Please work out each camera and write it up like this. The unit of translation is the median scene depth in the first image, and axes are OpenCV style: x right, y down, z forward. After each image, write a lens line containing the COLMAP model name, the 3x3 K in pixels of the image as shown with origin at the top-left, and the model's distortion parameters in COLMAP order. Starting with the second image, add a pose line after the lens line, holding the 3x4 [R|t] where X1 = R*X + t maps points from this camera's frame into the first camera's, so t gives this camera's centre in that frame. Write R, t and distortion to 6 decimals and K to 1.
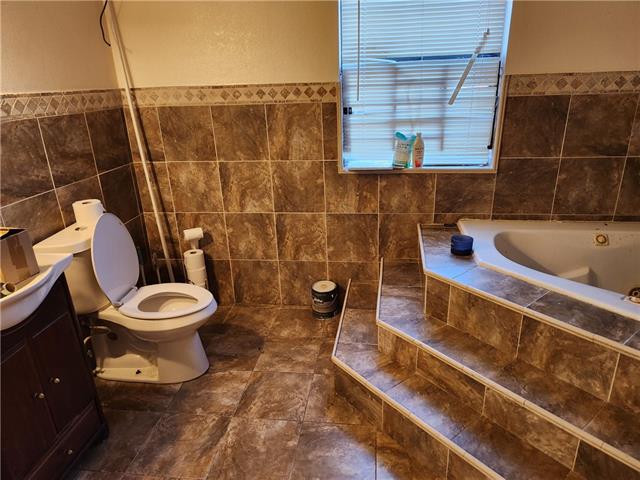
lens RADIAL K [[425.1, 0, 322.7], [0, 425.1, 239.6], [0, 0, 1]] dist [0.067485, -0.051415]
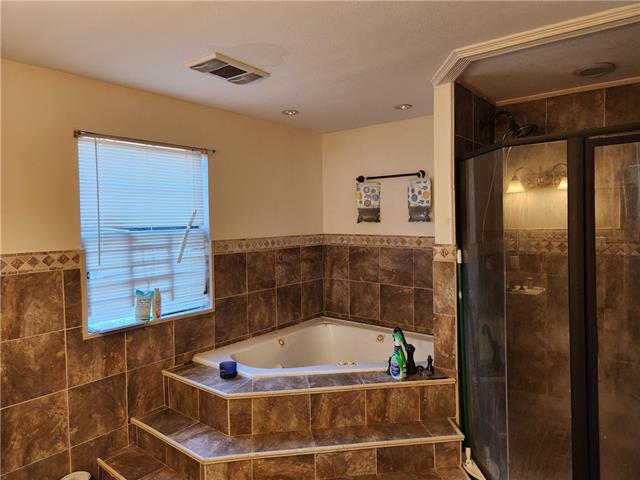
lens RADIAL K [[425.1, 0, 321.6], [0, 425.1, 234.3], [0, 0, 1]] dist [0.067485, -0.051415]
pose [[0.527547, -0.010841, 0.849457, -0.514947], [0.308426, 0.934136, -0.179623, -0.041654], [-0.791560, 0.356754, 0.496144, 0.031045]]
